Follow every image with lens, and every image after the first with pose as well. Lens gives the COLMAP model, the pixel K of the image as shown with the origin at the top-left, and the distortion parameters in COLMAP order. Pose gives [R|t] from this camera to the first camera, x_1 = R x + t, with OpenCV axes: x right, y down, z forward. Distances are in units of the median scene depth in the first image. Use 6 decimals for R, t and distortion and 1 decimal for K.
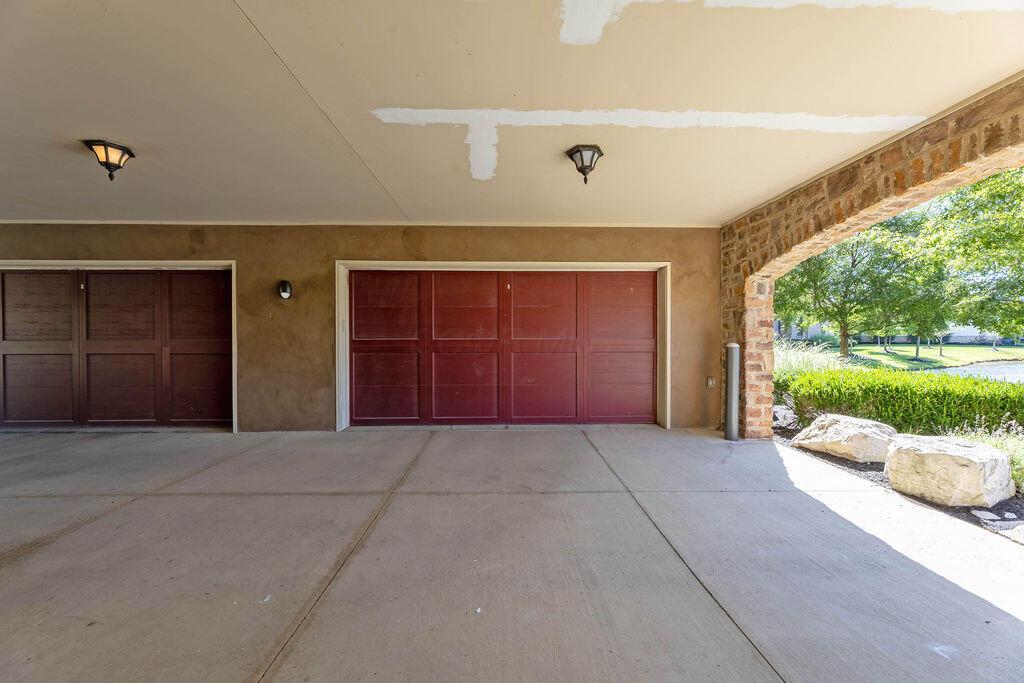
lens RADIAL K [[408.9, 0, 527.2], [0, 408.9, 343.8], [0, 0, 1]] dist [0.000230, 0.000009]
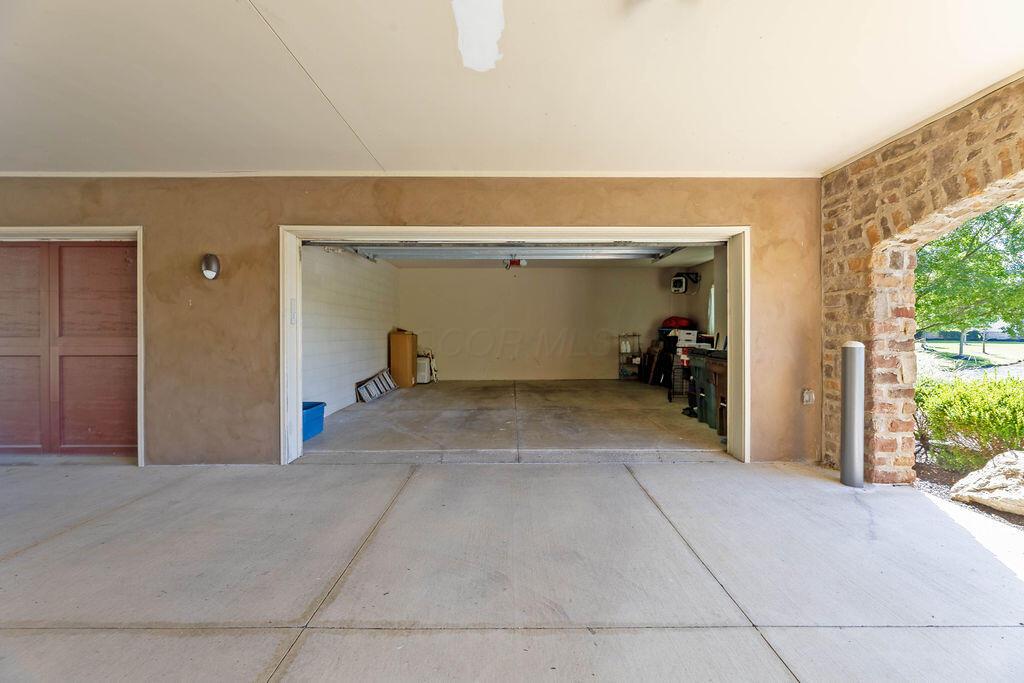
lens RADIAL K [[411.8, 0, 512.0], [0, 411.8, 341.5], [0, 0, 1]] dist [-0.000388, -0.000090]
pose [[0.998205, 0.000781, -0.059889, -0.019915], [-0.000562, 0.999993, 0.003666, -0.004023], [0.059891, -0.003626, 0.998198, 0.302180]]
